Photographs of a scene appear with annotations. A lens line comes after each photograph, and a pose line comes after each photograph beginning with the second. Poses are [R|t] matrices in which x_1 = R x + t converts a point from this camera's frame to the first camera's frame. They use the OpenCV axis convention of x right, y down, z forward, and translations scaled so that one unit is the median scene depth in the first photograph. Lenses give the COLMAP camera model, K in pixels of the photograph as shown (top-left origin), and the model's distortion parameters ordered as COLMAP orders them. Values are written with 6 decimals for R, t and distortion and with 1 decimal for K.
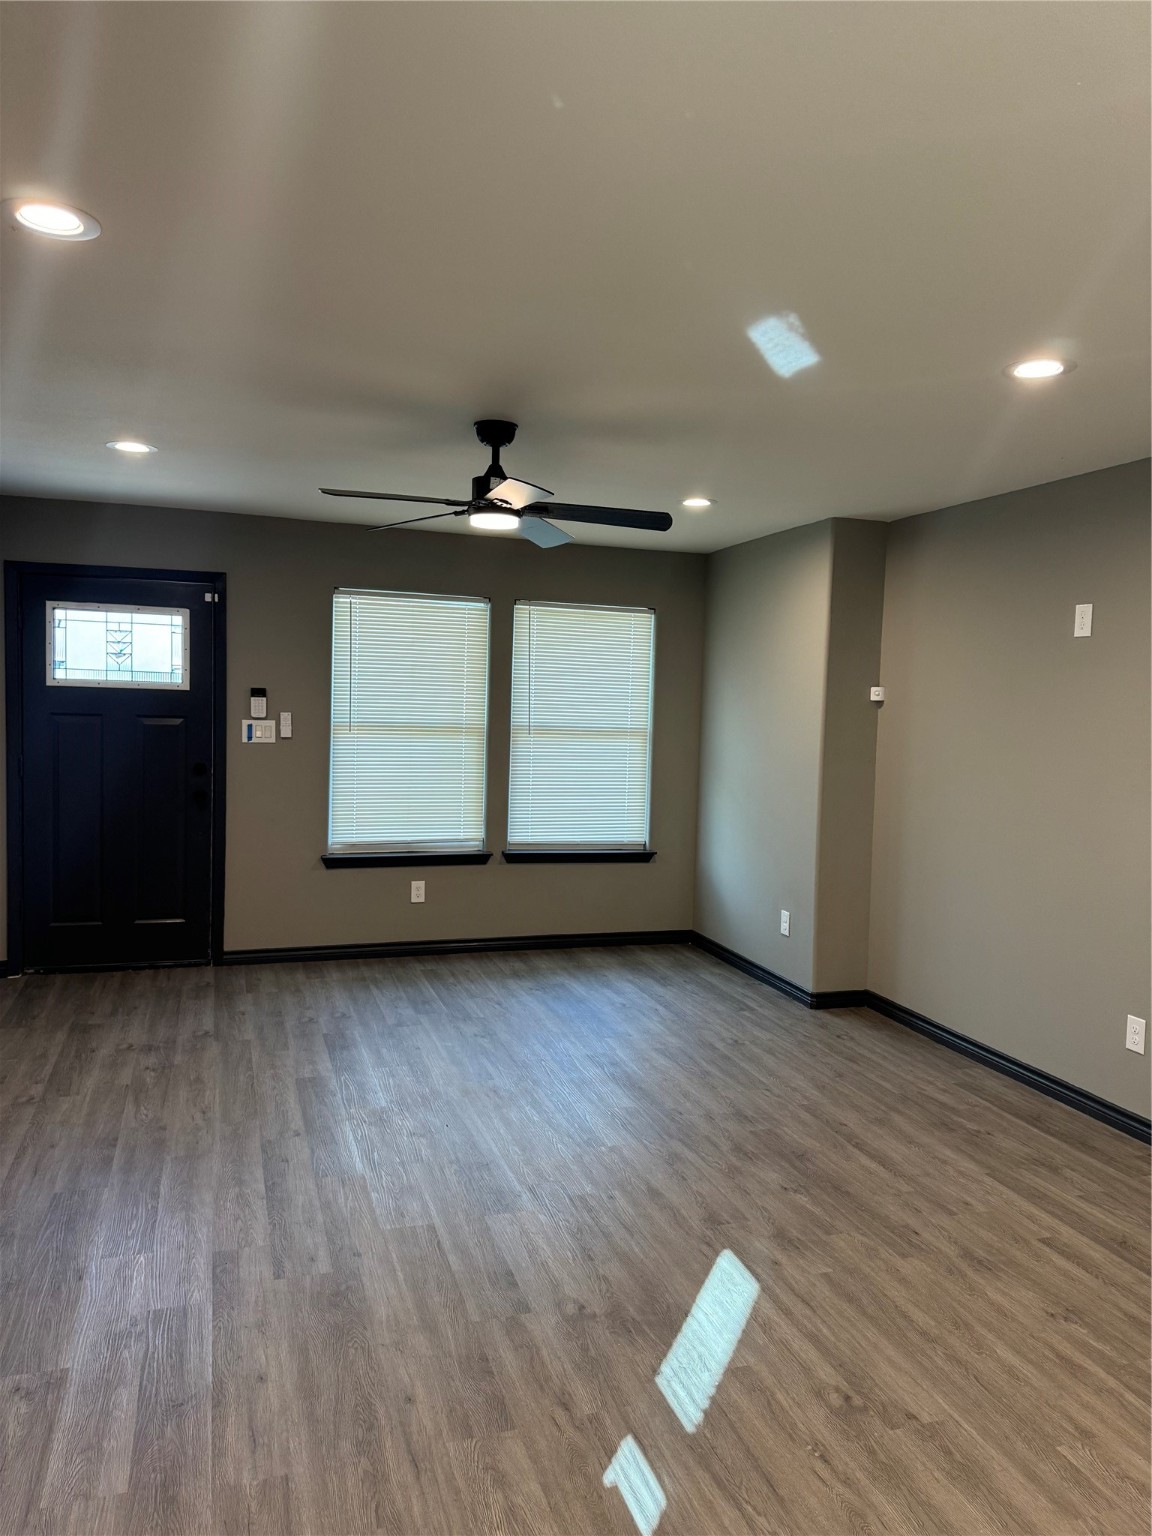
lens RADIAL K [[1051.9, 0, 538.4], [0, 1051.9, 787.3], [0, 0, 1]] dist [0.073982, -0.098797]
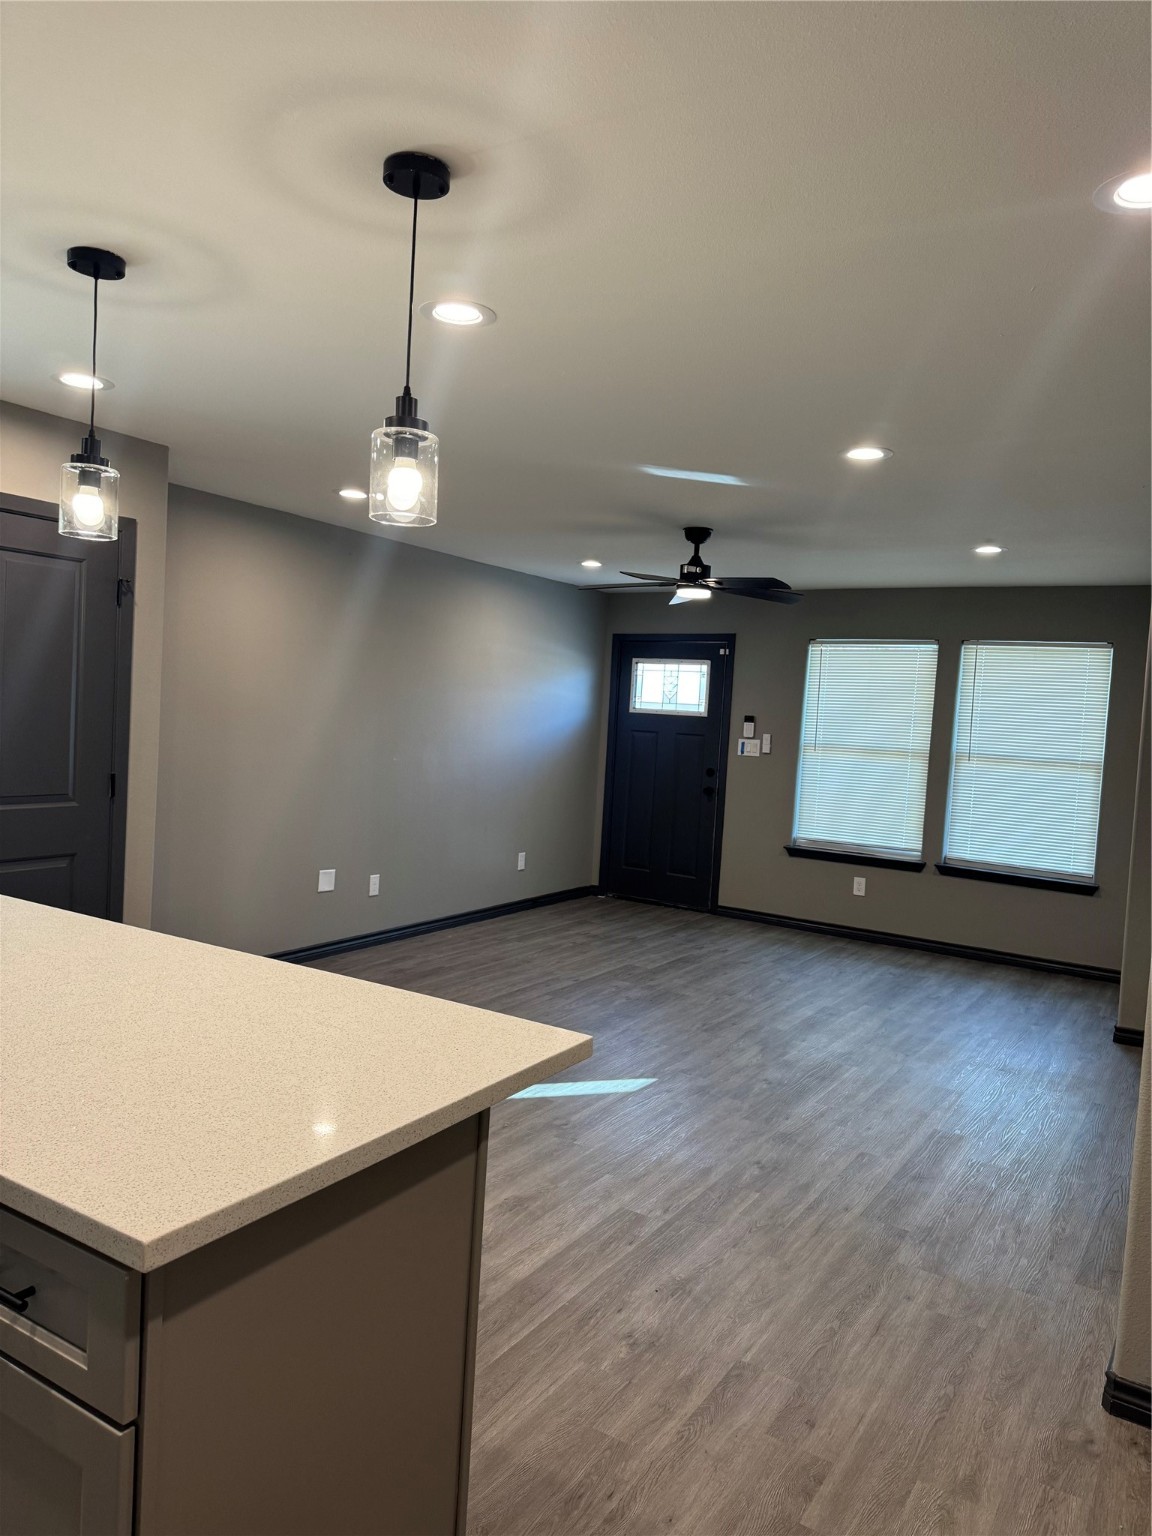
lens RADIAL K [[1041.7, 0, 570.6], [0, 1041.7, 769.8], [0, 0, 1]] dist [0.086267, -0.095909]
pose [[0.641617, 0.049140, -0.765449, 0.898960], [-0.101462, 0.994614, -0.021196, 0.039521], [0.760285, 0.091264, 0.643147, -0.049414]]
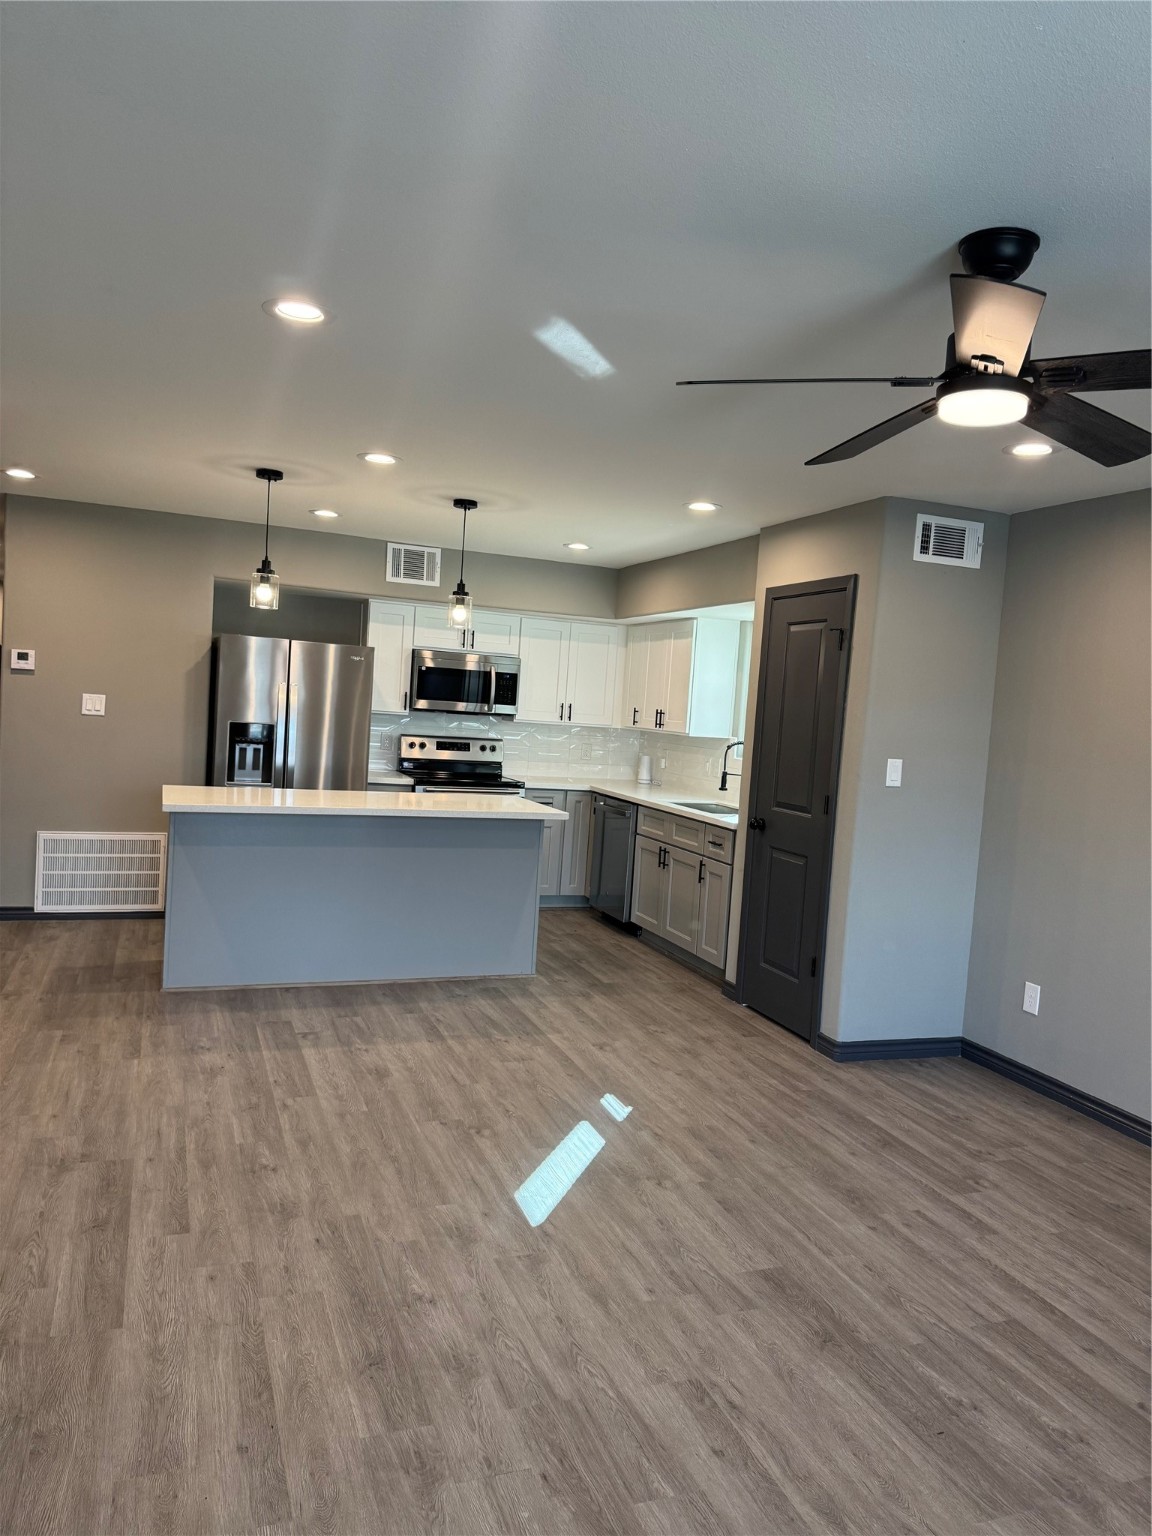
lens RADIAL K [[1041.7, 0, 570.6], [0, 1041.7, 769.8], [0, 0, 1]] dist [0.086267, -0.095909]
pose [[-0.992620, -0.093453, -0.077285, 0.193458], [-0.103965, 0.983868, 0.145587, -0.107420], [0.062433, 0.152548, -0.986322, 1.452895]]
